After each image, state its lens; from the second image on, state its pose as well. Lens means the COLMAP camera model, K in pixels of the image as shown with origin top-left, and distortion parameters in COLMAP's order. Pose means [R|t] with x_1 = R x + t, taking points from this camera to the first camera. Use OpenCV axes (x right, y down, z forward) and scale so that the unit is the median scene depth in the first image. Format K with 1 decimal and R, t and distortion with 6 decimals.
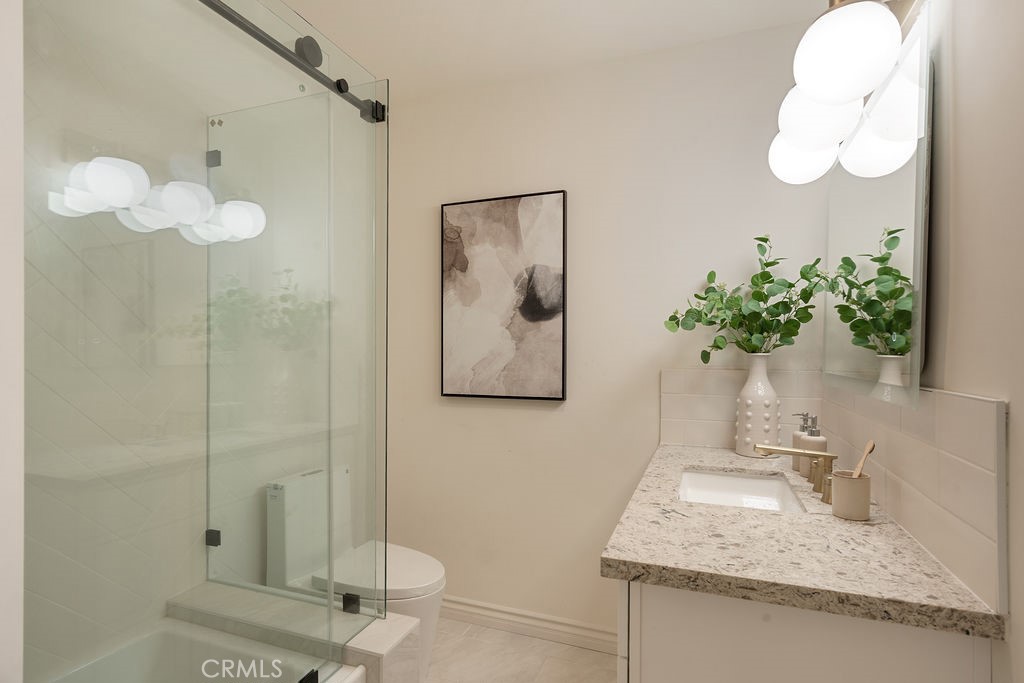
lens RADIAL K [[537.8, 0, 479.2], [0, 537.8, 351.9], [0, 0, 1]] dist [0.001217, 0.000742]
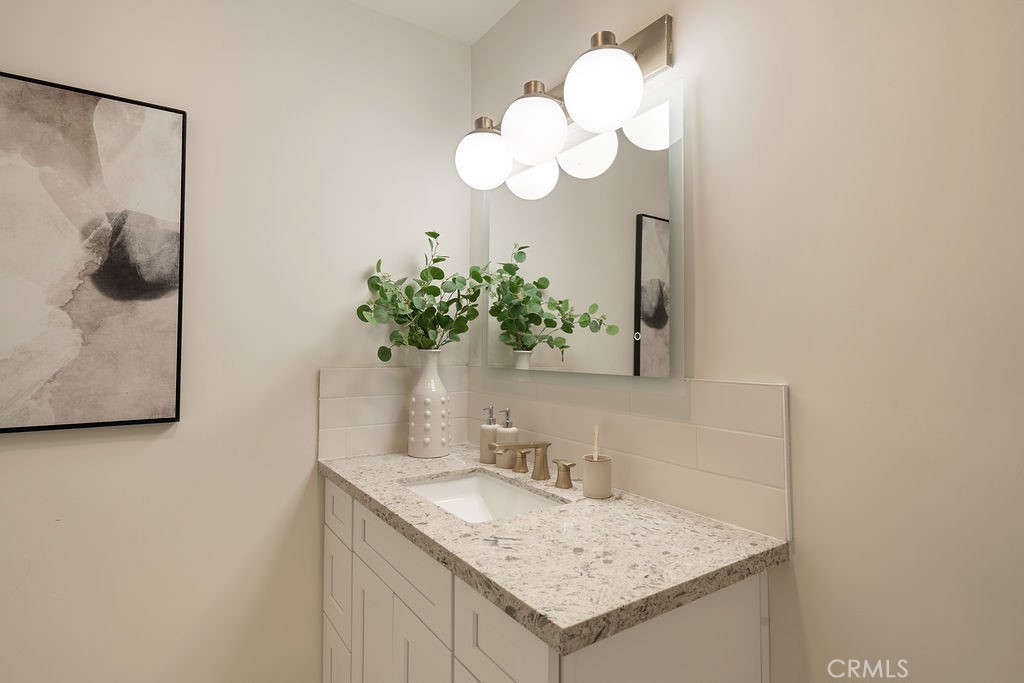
lens RADIAL K [[546.0, 0, 510.3], [0, 546.0, 323.1], [0, 0, 1]] dist [-0.001140, 0.002124]
pose [[0.529063, 0.035844, 0.847825, -0.260304], [0.000543, 0.999093, -0.042578, -0.003139], [-0.848582, 0.022987, 0.528564, 0.371537]]
